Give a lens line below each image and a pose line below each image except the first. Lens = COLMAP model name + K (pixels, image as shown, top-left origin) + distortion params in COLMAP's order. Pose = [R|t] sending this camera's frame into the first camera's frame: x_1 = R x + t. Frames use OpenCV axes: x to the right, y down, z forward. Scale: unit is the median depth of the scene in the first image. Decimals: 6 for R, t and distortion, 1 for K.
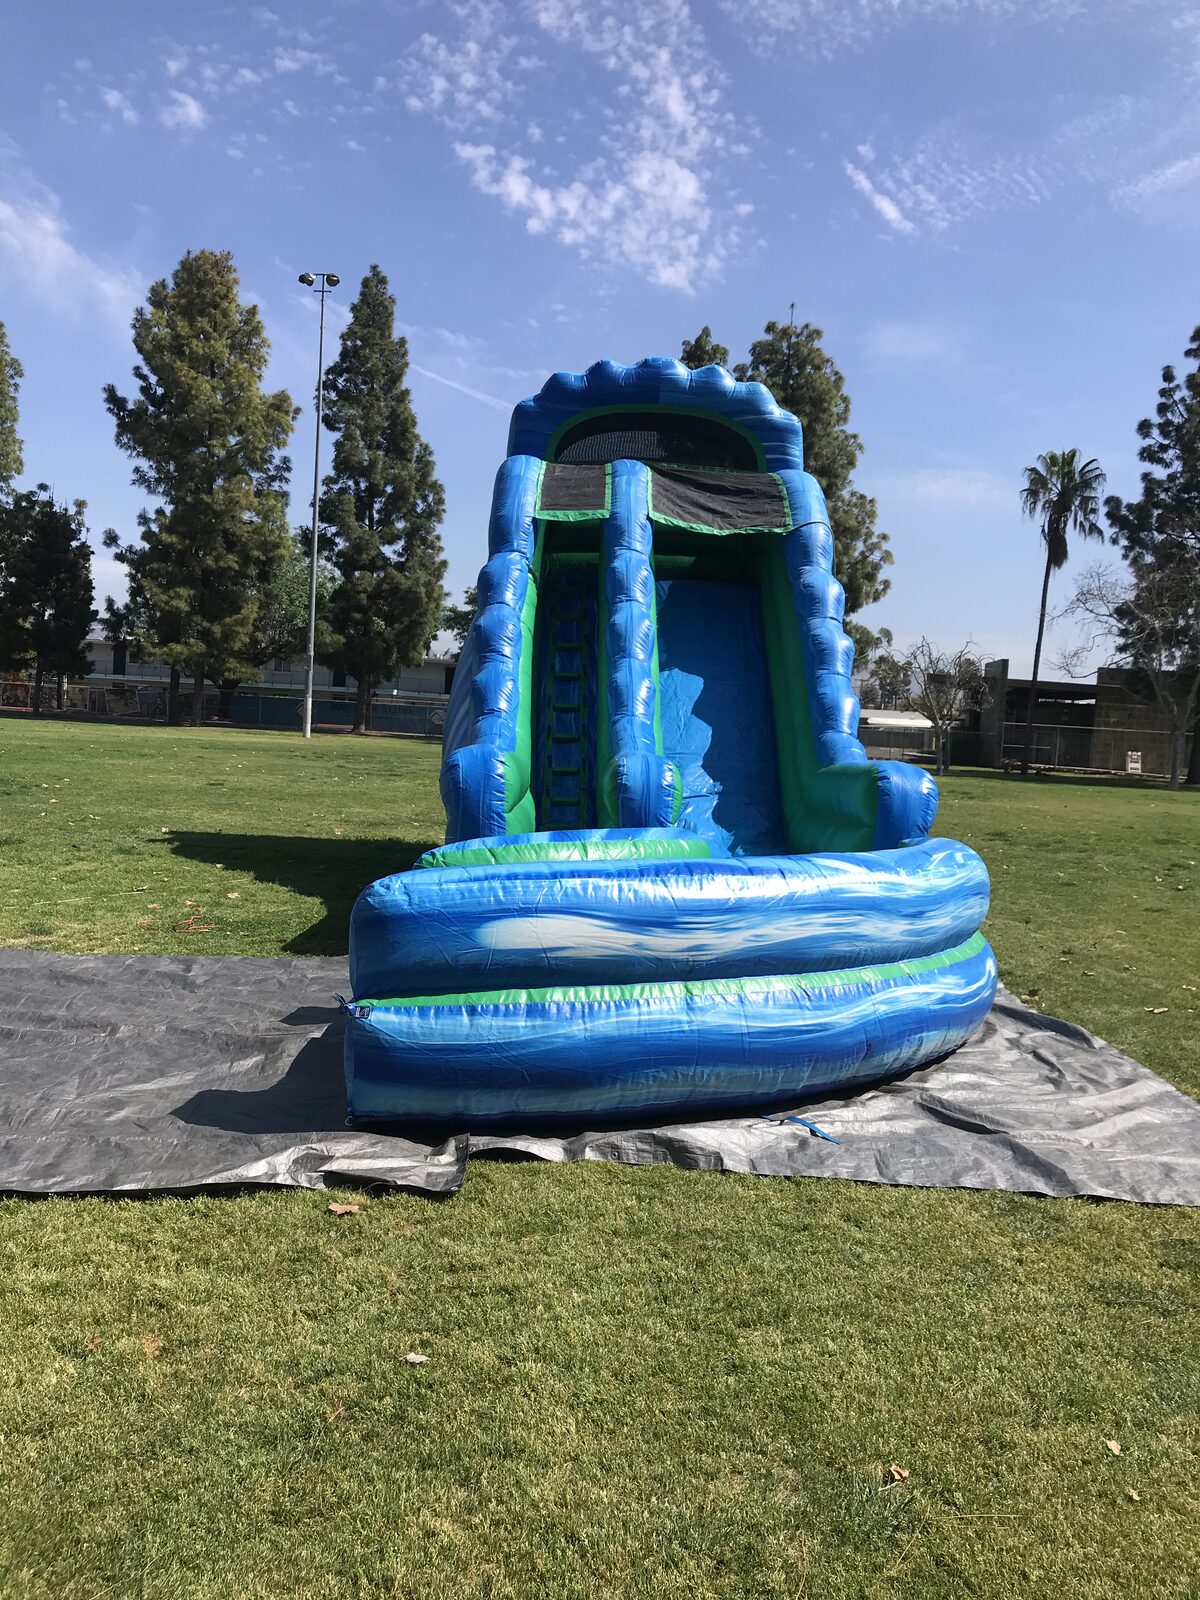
lens RADIAL K [[1336.0, 0, 618.5], [0, 1336.0, 797.8], [0, 0, 1]] dist [0.004579, 0.001102]
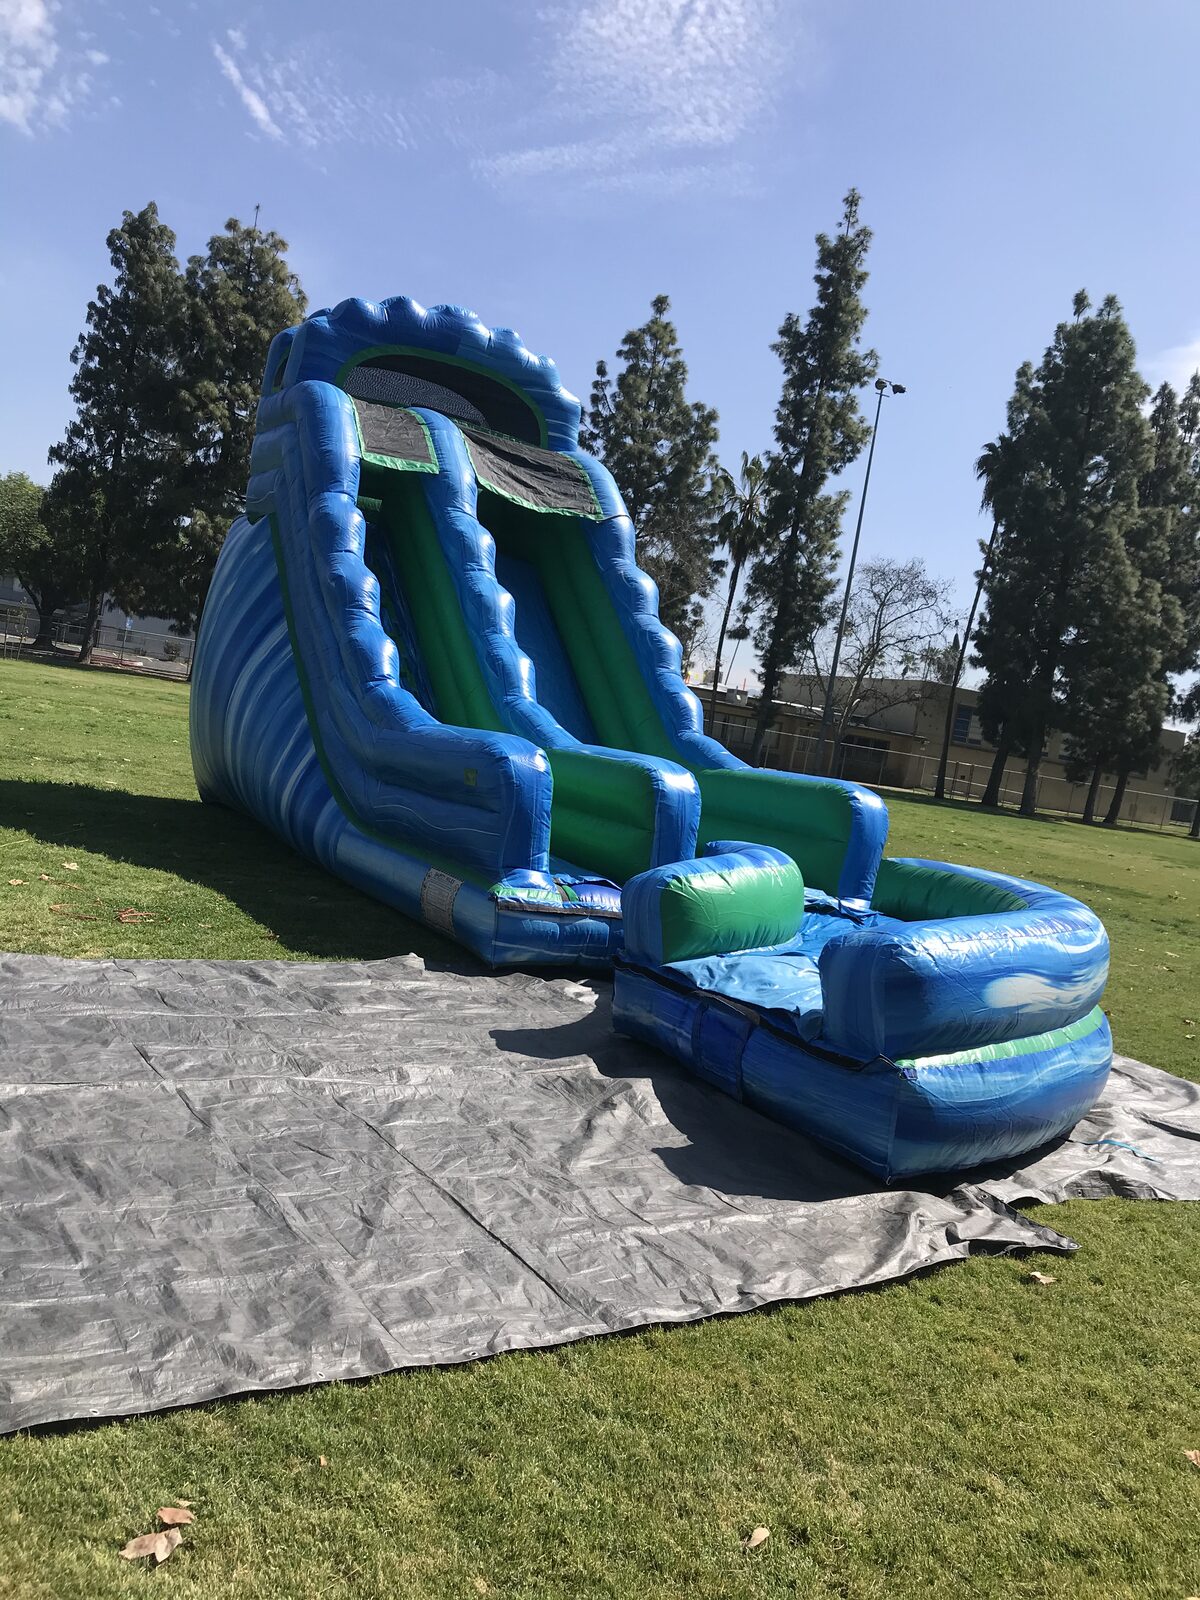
lens RADIAL K [[1335.7, 0, 600.0], [0, 1335.7, 800.0], [0, 0, 1]] dist [0.003418, -0.003011]
pose [[0.870023, 0.059910, 0.489357, -0.097579], [-0.088811, 0.995396, 0.036035, -0.006559], [-0.484945, -0.074812, 0.871339, 0.027337]]
